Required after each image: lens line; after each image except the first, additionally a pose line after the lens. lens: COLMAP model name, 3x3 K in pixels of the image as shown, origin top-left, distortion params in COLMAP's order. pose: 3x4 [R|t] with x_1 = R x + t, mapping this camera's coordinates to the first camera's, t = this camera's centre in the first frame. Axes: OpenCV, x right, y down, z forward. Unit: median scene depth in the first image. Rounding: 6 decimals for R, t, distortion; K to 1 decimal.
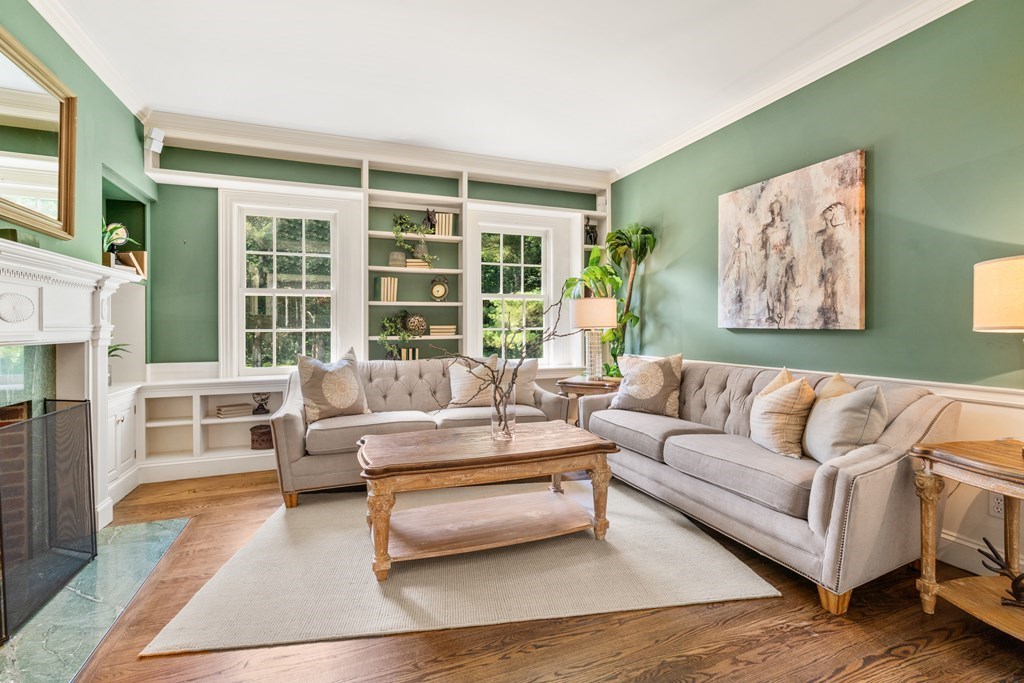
lens RADIAL K [[458.0, 0, 504.7], [0, 458.0, 330.4], [0, 0, 1]] dist [-0.012814, 0.004354]
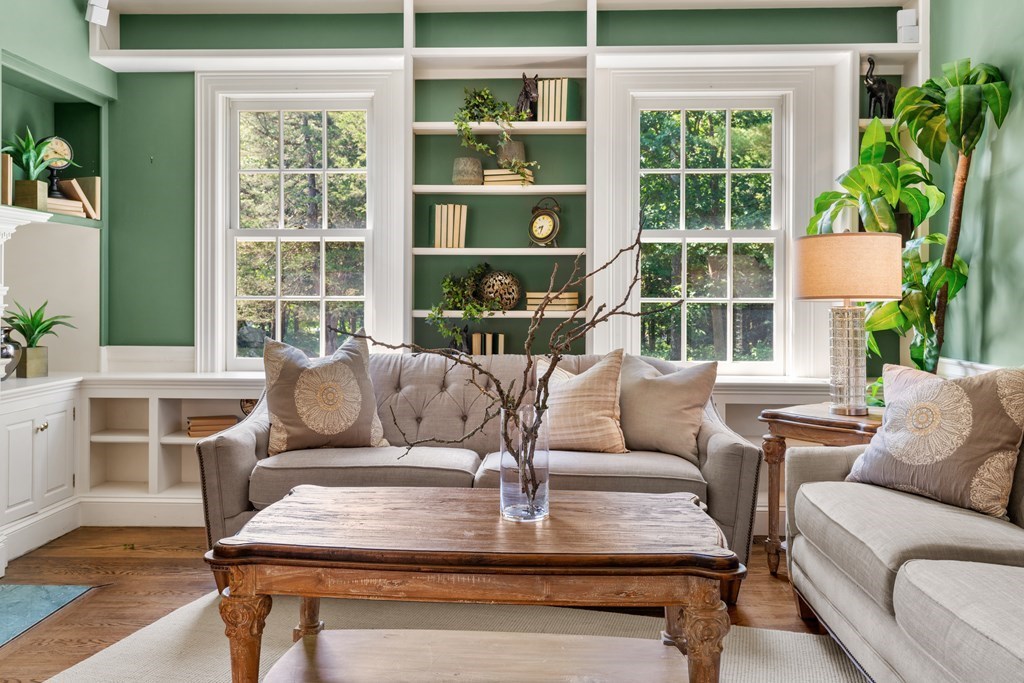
lens RADIAL K [[838.8, 0, 506.0], [0, 838.8, 299.2], [0, 0, 1]] dist [0.010295, -0.000299]
pose [[0.917470, 0.010711, -0.397660, 0.228667], [-0.011791, 0.999930, -0.000270, -0.001705], [0.397629, 0.004936, 0.917533, 0.100718]]
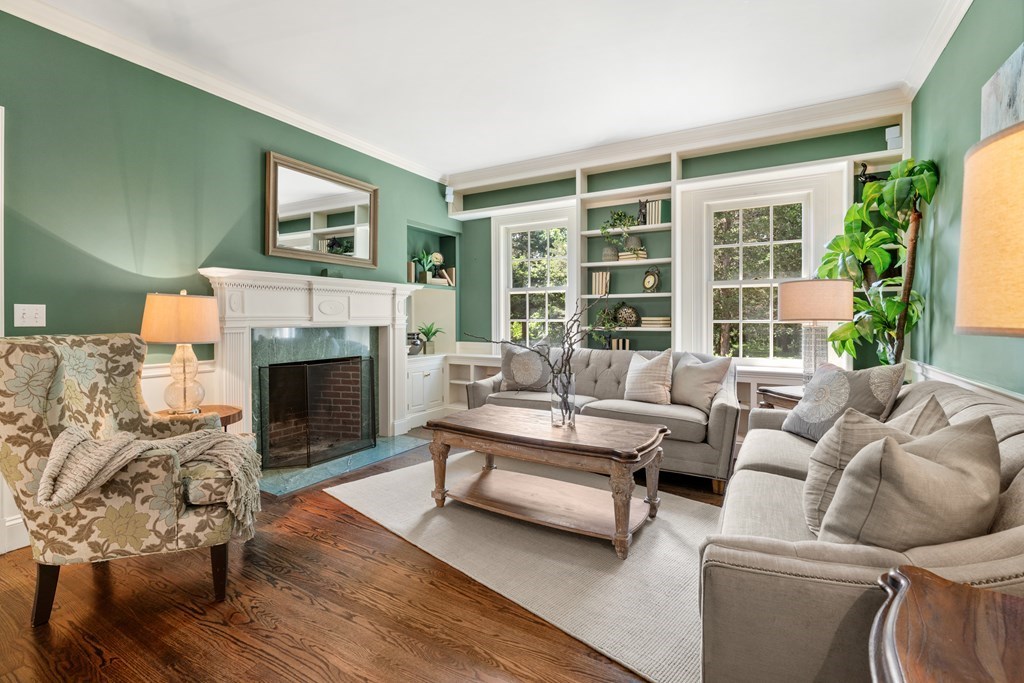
lens RADIAL K [[458.0, 0, 511.7], [0, 458.0, 326.2], [0, 0, 1]] dist [-0.012814, 0.004354]
pose [[0.624462, 0.018791, -0.780829, 0.488638], [-0.010280, 0.999822, 0.015839, -0.004013], [0.780988, -0.001864, 0.624544, 0.176766]]
